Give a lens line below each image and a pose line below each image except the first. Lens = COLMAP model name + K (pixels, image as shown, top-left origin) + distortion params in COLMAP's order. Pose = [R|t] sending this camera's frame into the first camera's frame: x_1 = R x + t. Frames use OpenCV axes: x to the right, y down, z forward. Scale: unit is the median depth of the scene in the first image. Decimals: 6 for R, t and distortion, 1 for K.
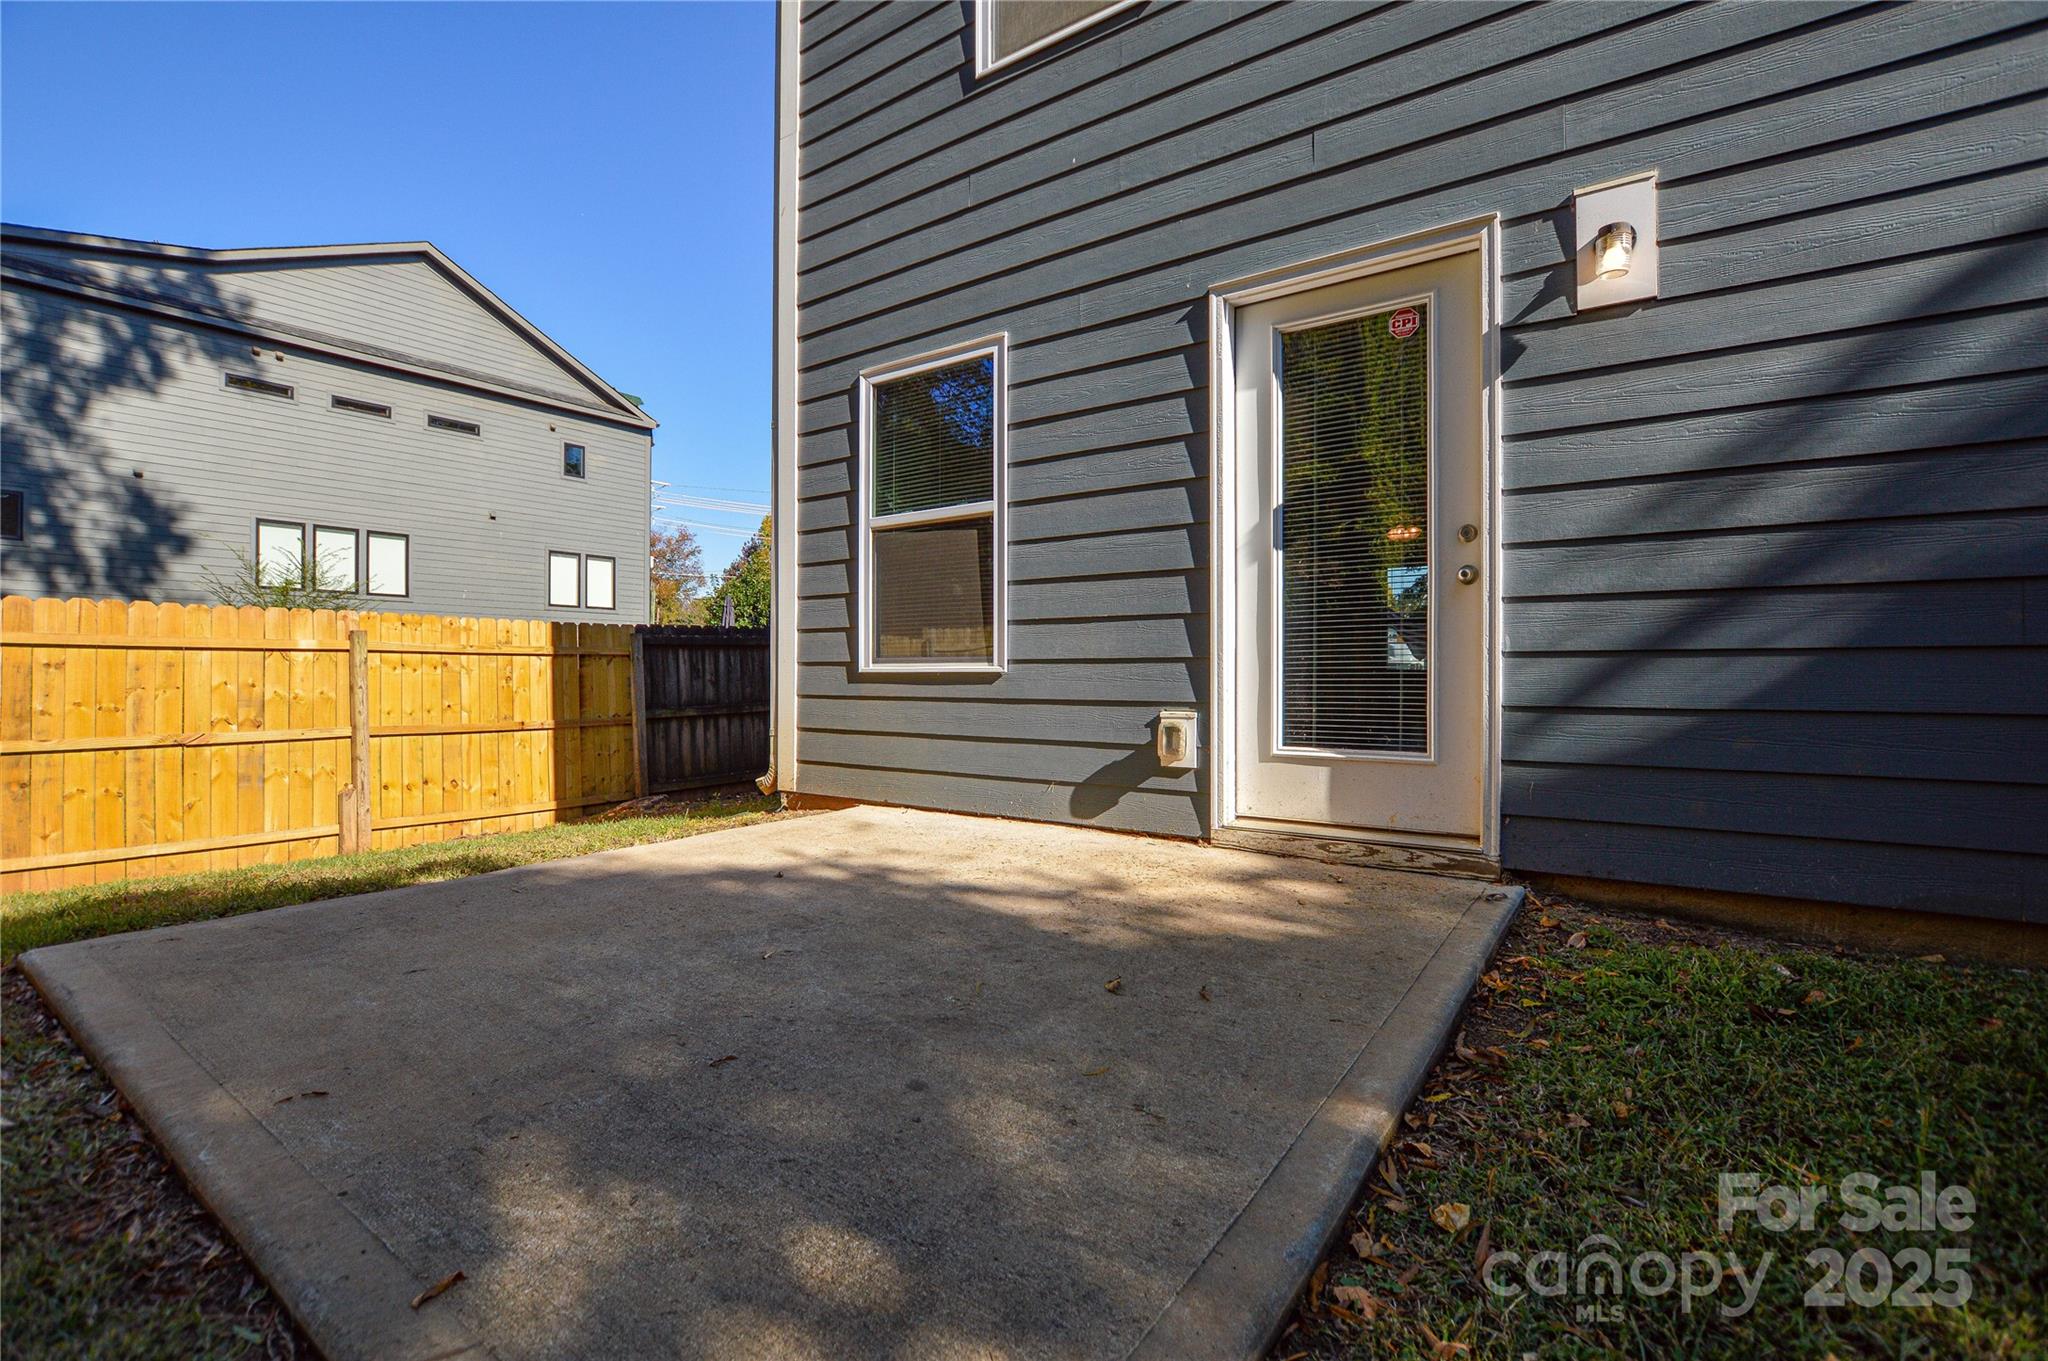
lens RADIAL K [[917.9, 0, 1021.7], [0, 917.9, 680.5], [0, 0, 1]] dist [-0.025970, 0.000895]
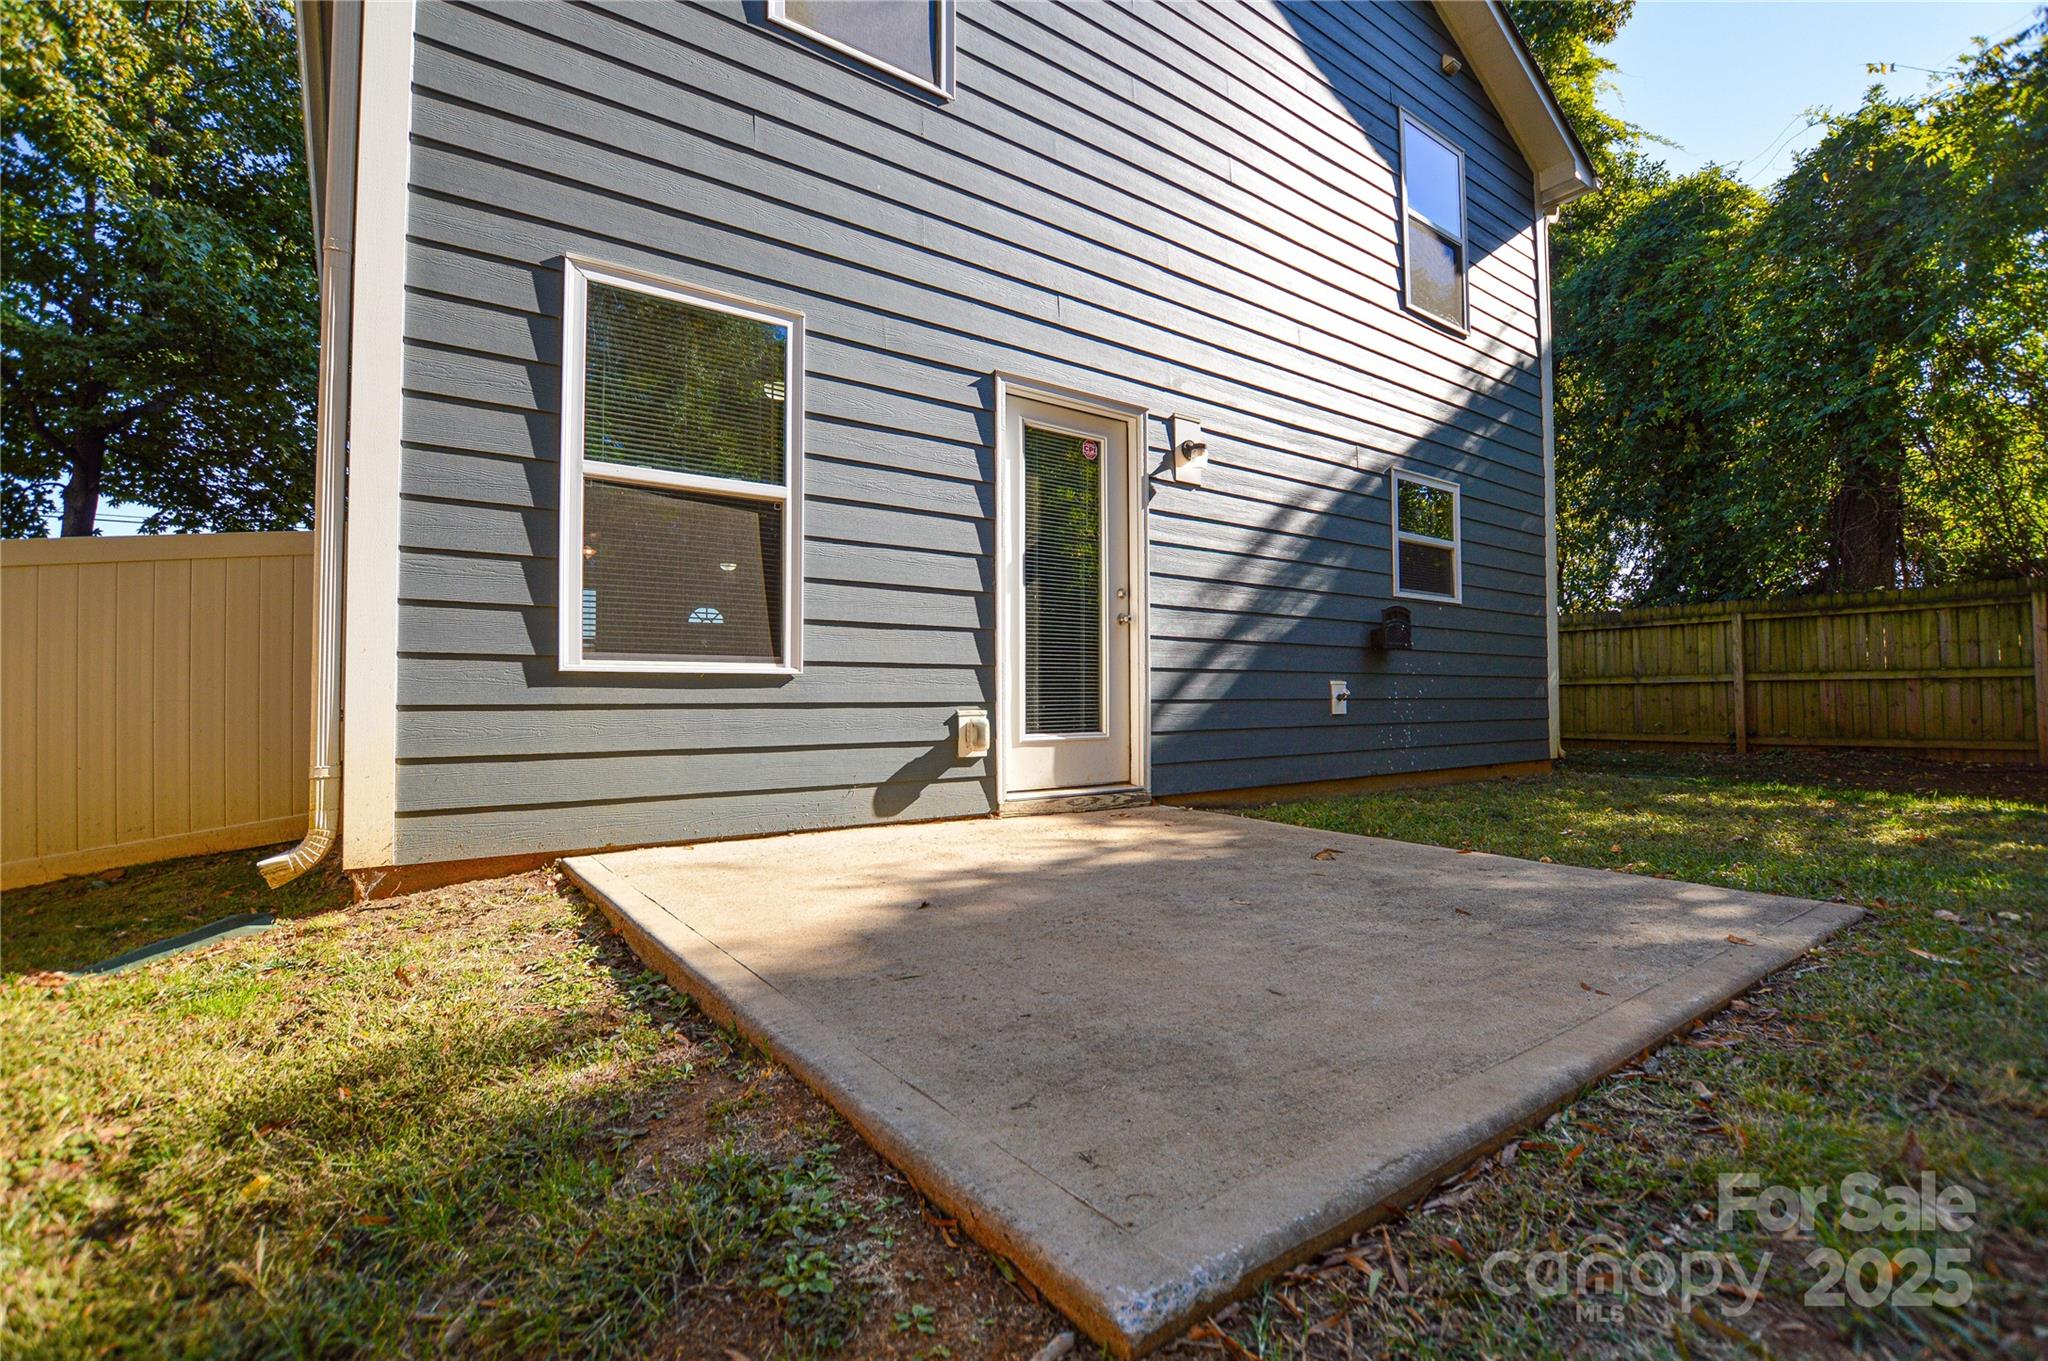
lens RADIAL K [[917.9, 0, 1023.9], [0, 917.9, 681.4], [0, 0, 1]] dist [-0.025970, 0.000895]
pose [[0.309367, 0.017241, 0.950787, -0.941037], [0.010288, 0.999716, -0.021476, 0.022697], [-0.950887, 0.016426, 0.309102, 0.565784]]
